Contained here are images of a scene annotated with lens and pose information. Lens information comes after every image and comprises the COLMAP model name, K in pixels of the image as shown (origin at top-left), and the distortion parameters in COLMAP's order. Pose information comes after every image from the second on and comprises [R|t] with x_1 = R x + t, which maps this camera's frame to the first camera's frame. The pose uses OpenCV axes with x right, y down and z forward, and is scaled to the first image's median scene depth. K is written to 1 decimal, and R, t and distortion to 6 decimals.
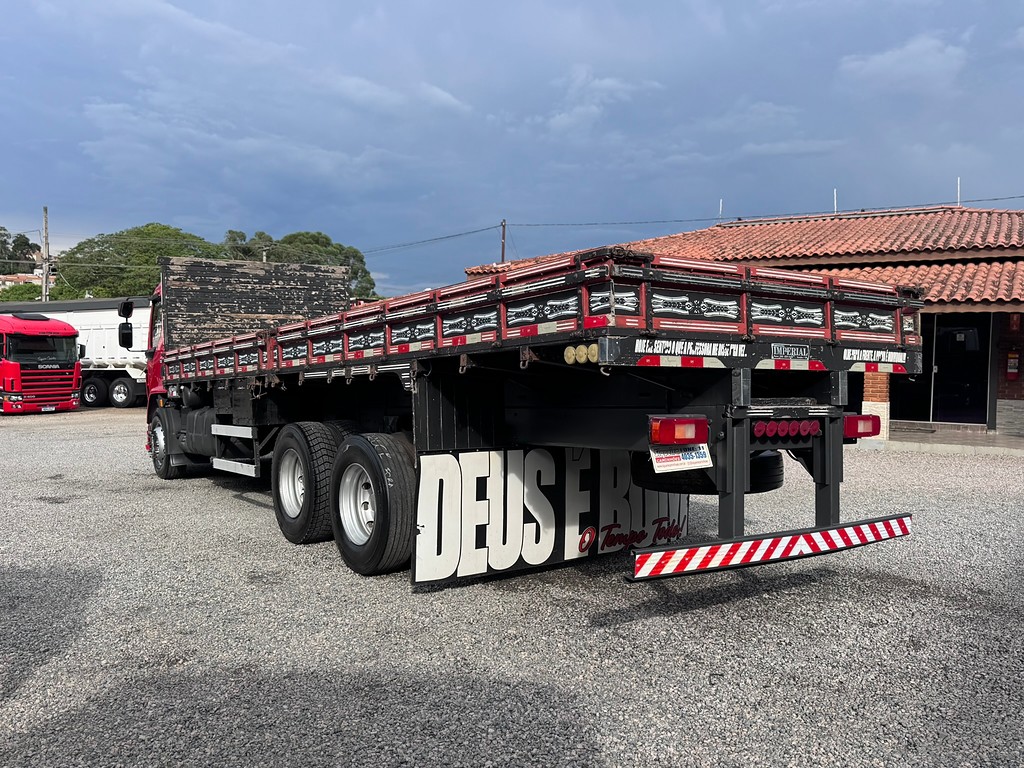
lens RADIAL K [[776.6, 0, 507.2], [0, 776.6, 393.4], [0, 0, 1]] dist [0.046318, -0.058135]
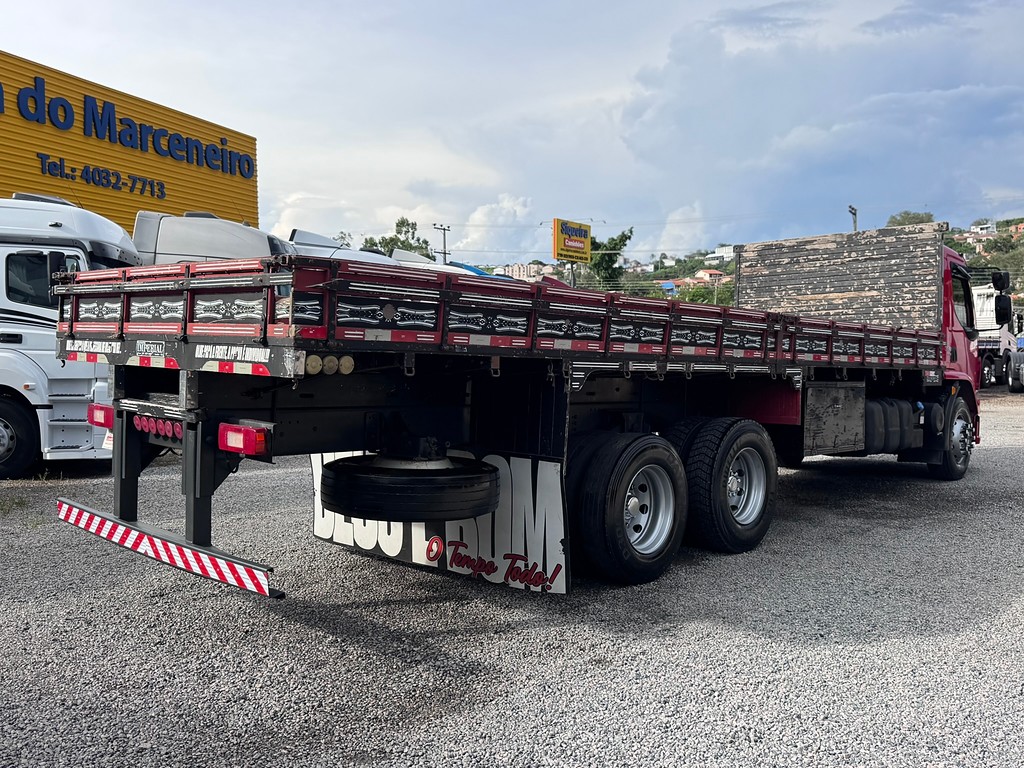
lens RADIAL K [[841.2, 0, 508.0], [0, 841.2, 377.8], [0, 0, 1]] dist [0.101123, 0.002187]
pose [[0.273796, 0.036007, -0.961113, 1.360452], [-0.033790, 0.999042, 0.027802, -0.055453], [0.961194, 0.024864, 0.274751, 1.018633]]
